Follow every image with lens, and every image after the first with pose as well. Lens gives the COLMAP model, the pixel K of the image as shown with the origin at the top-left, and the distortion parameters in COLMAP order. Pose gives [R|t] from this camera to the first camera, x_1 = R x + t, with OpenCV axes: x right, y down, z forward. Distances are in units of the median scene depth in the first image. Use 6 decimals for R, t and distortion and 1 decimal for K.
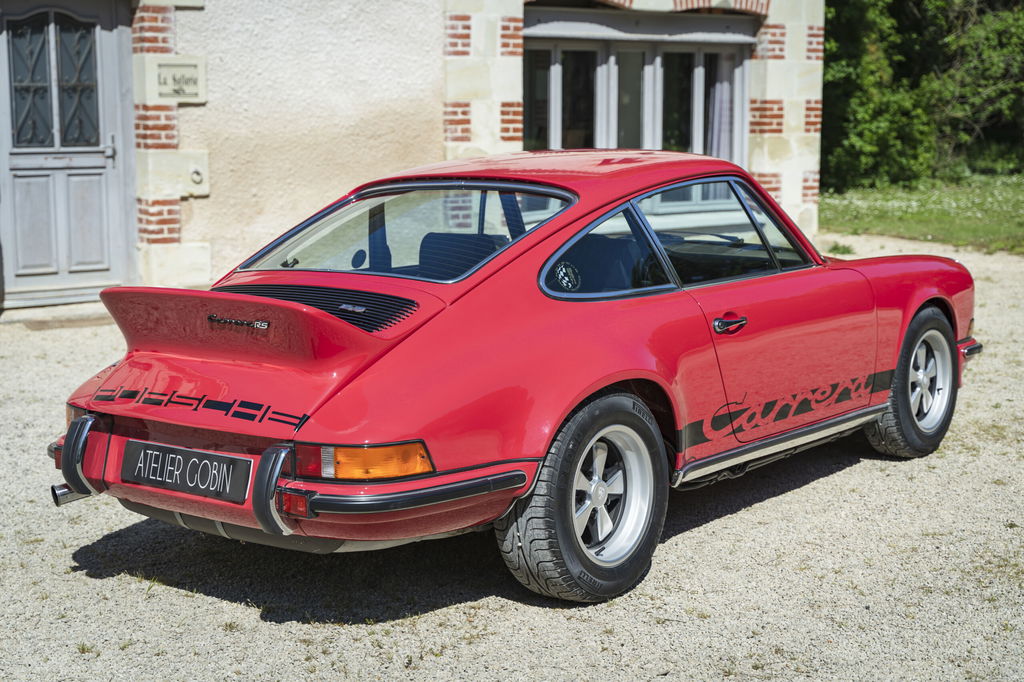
lens RADIAL K [[1561.3, 0, 512.0], [0, 1561.3, 341.0], [0, 0, 1]] dist [0.007972, 0.011916]
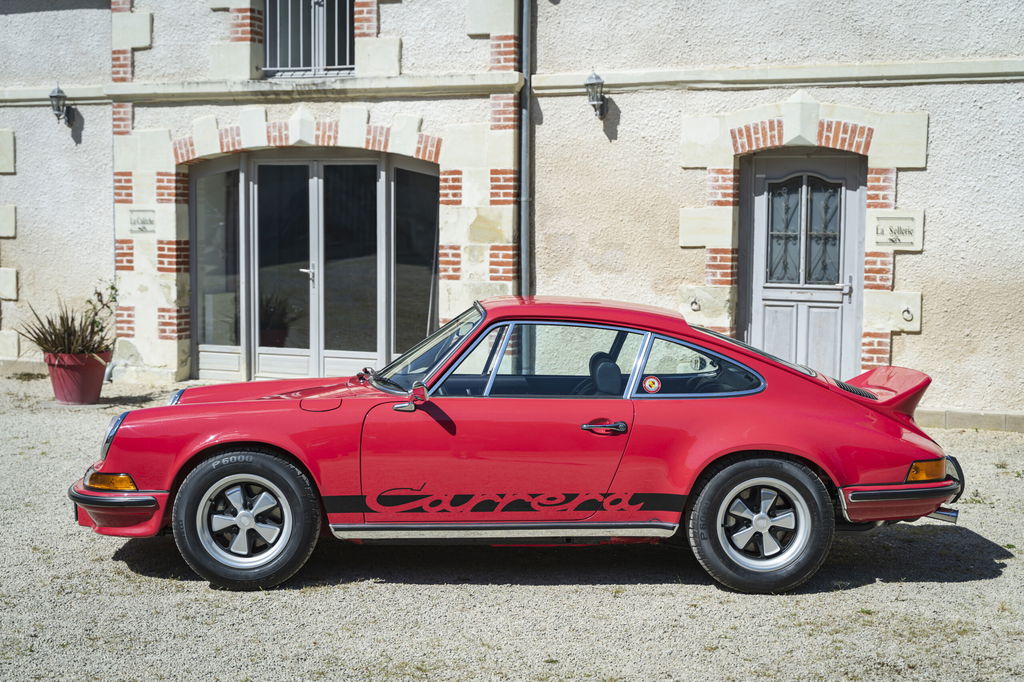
lens RADIAL K [[1436.6, 0, 512.0], [0, 1436.6, 341.0], [0, 0, 1]] dist [0.016083, 0.053340]
pose [[0.529390, 0.076815, -0.844894, 0.542319], [-0.143123, 0.989705, 0.000303, -0.046043], [0.836219, 0.120763, 0.534934, 0.202527]]
